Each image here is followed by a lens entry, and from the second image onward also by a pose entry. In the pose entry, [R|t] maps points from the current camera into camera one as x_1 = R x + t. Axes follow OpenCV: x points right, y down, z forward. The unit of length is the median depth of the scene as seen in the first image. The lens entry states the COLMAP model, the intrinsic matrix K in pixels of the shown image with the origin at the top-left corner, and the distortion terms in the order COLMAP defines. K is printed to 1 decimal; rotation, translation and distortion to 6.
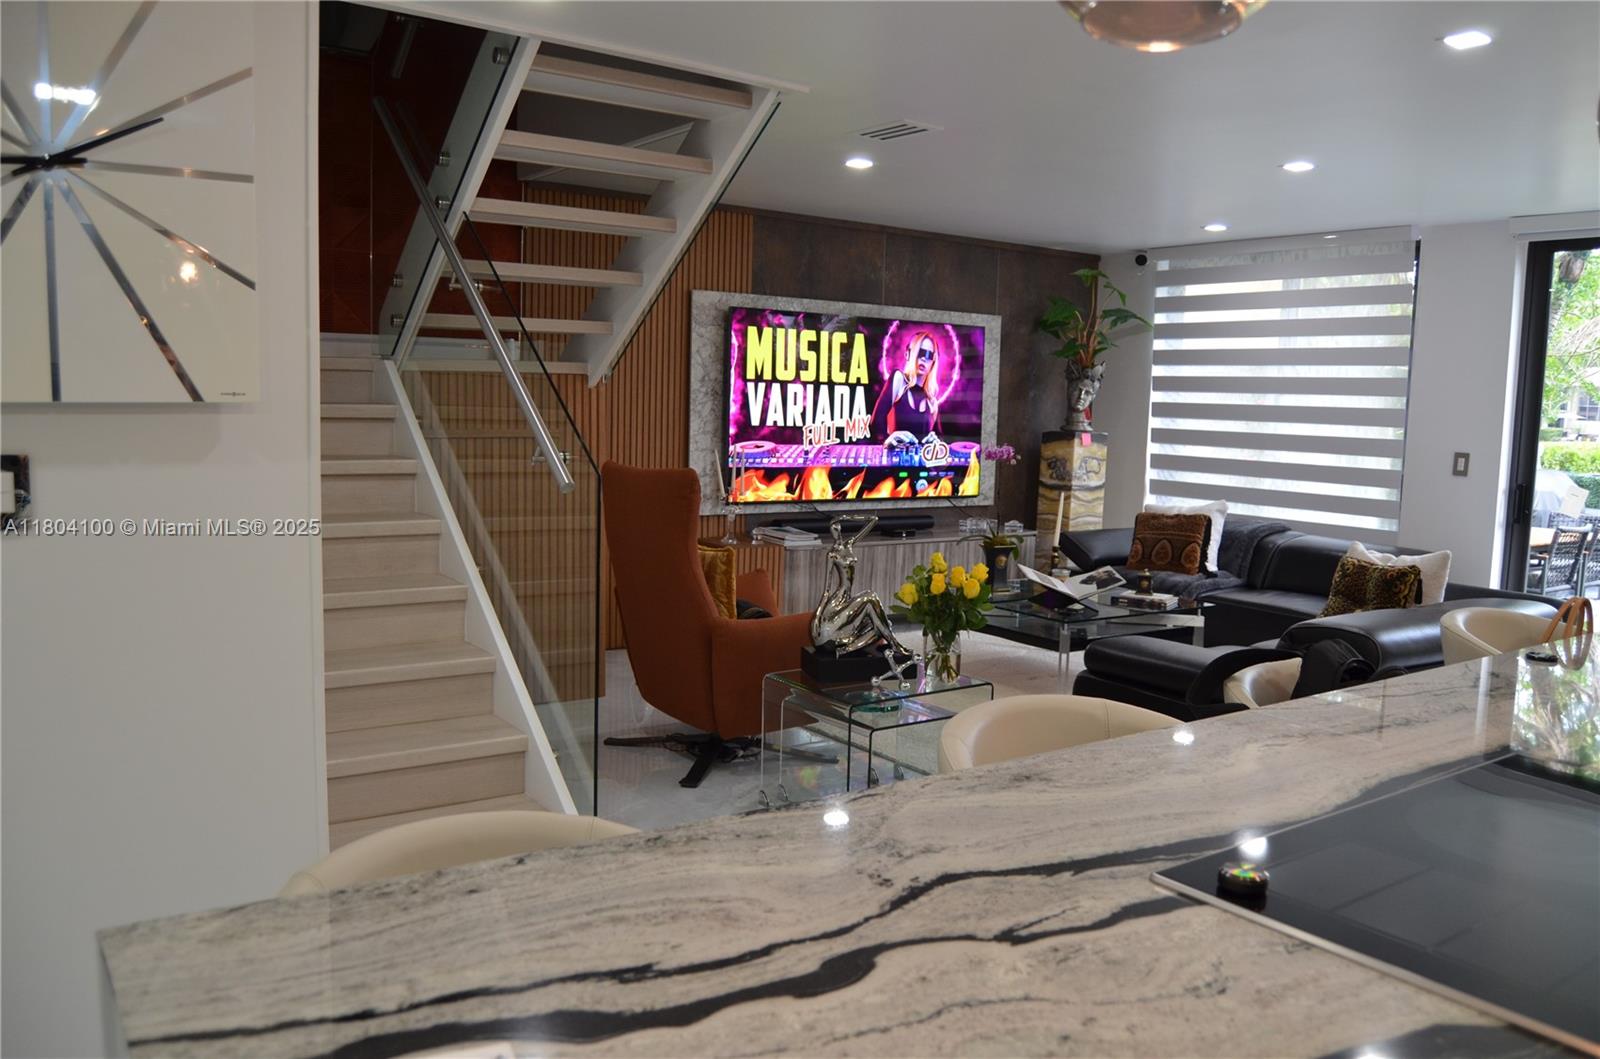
lens RADIAL K [[1245.3, 0, 800.0], [0, 1245.3, 549.1], [0, 0, 1]] dist [-0.096759, 0.038311]
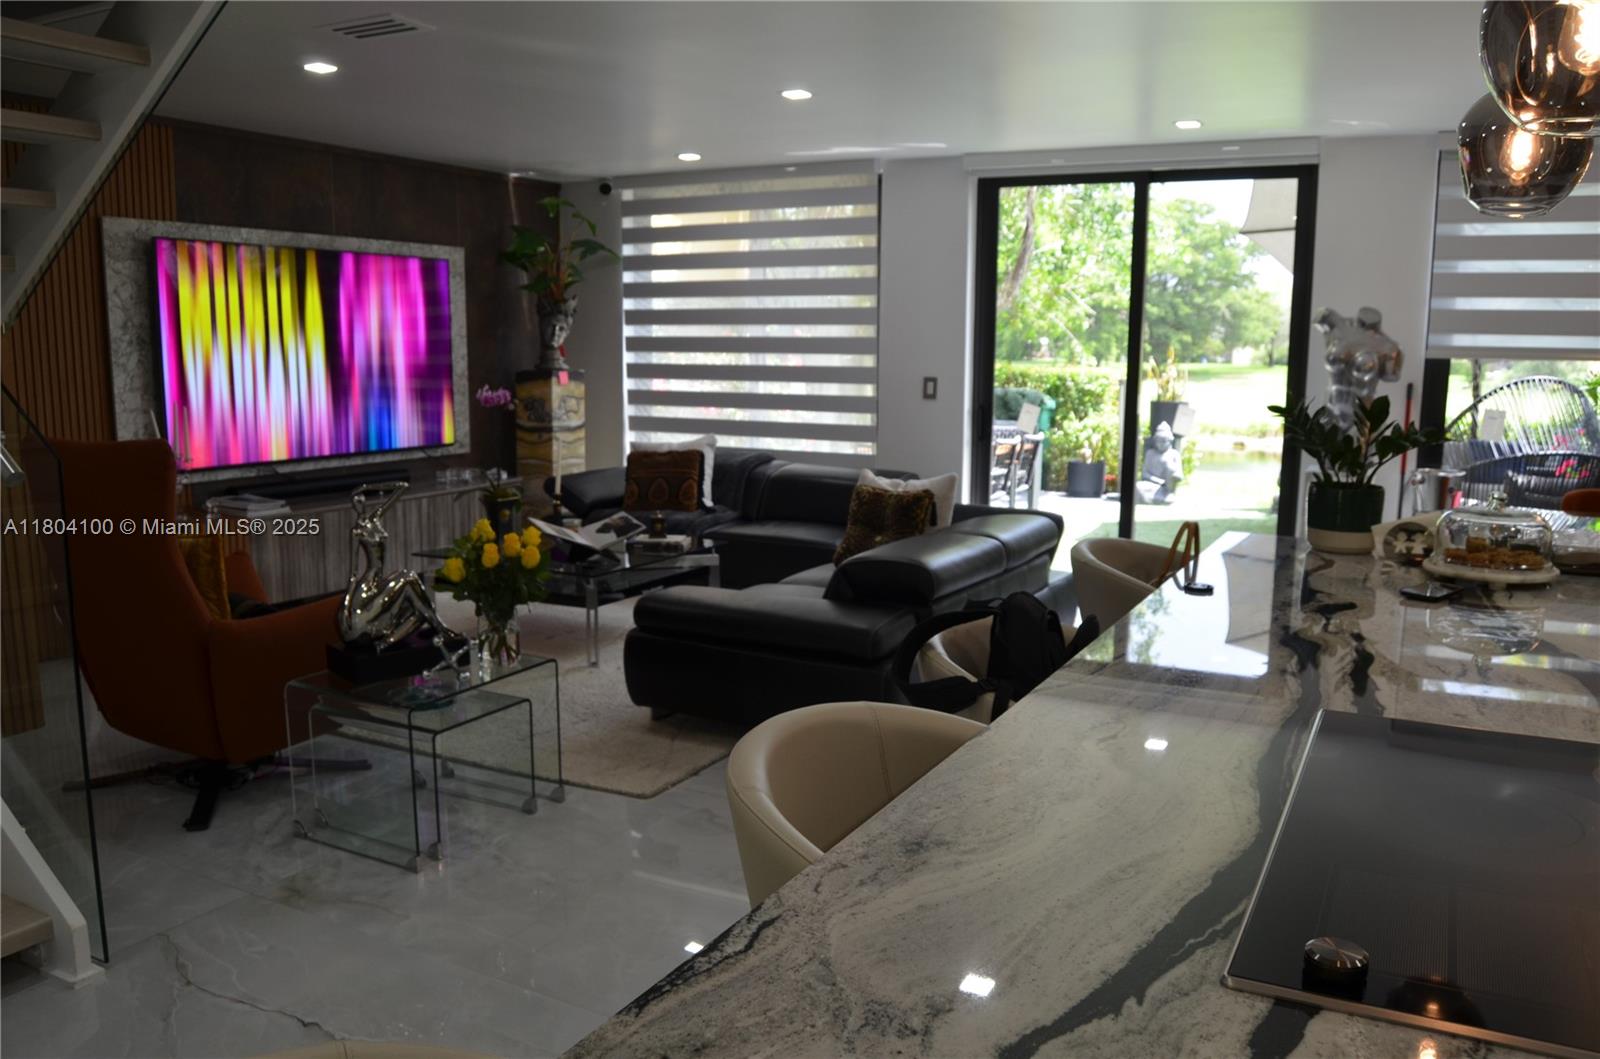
lens RADIAL K [[1237.1, 0, 800.9], [0, 1237.1, 551.8], [0, 0, 1]] dist [-0.098007, 0.041289]
pose [[0.892034, -0.094878, 0.441897, -0.044155], [0.070214, 0.994939, 0.071883, -0.012379], [-0.446480, -0.033095, 0.894181, 0.077603]]
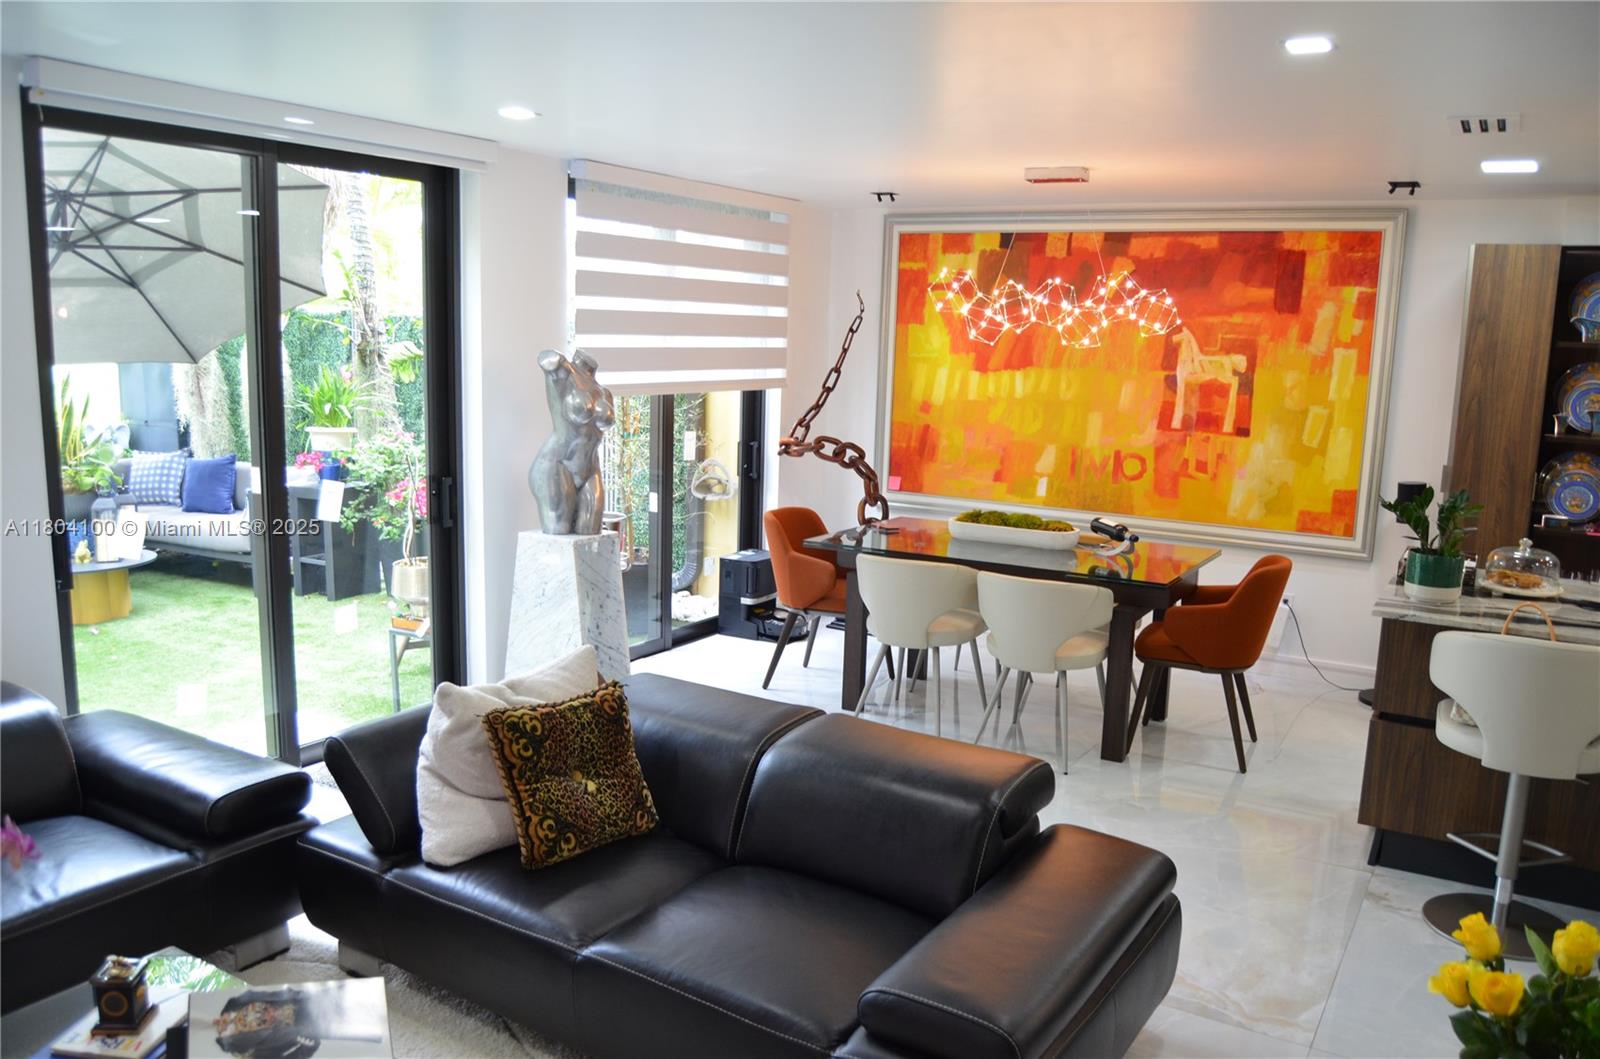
lens RADIAL K [[1245.3, 0, 800.0], [0, 1245.3, 549.1], [0, 0, 1]] dist [-0.096759, 0.038311]
pose [[-0.397727, -0.195340, 0.896468, -0.077589], [0.071886, 0.967435, 0.242697, -0.147808], [-0.914683, 0.160971, -0.370733, 0.826934]]
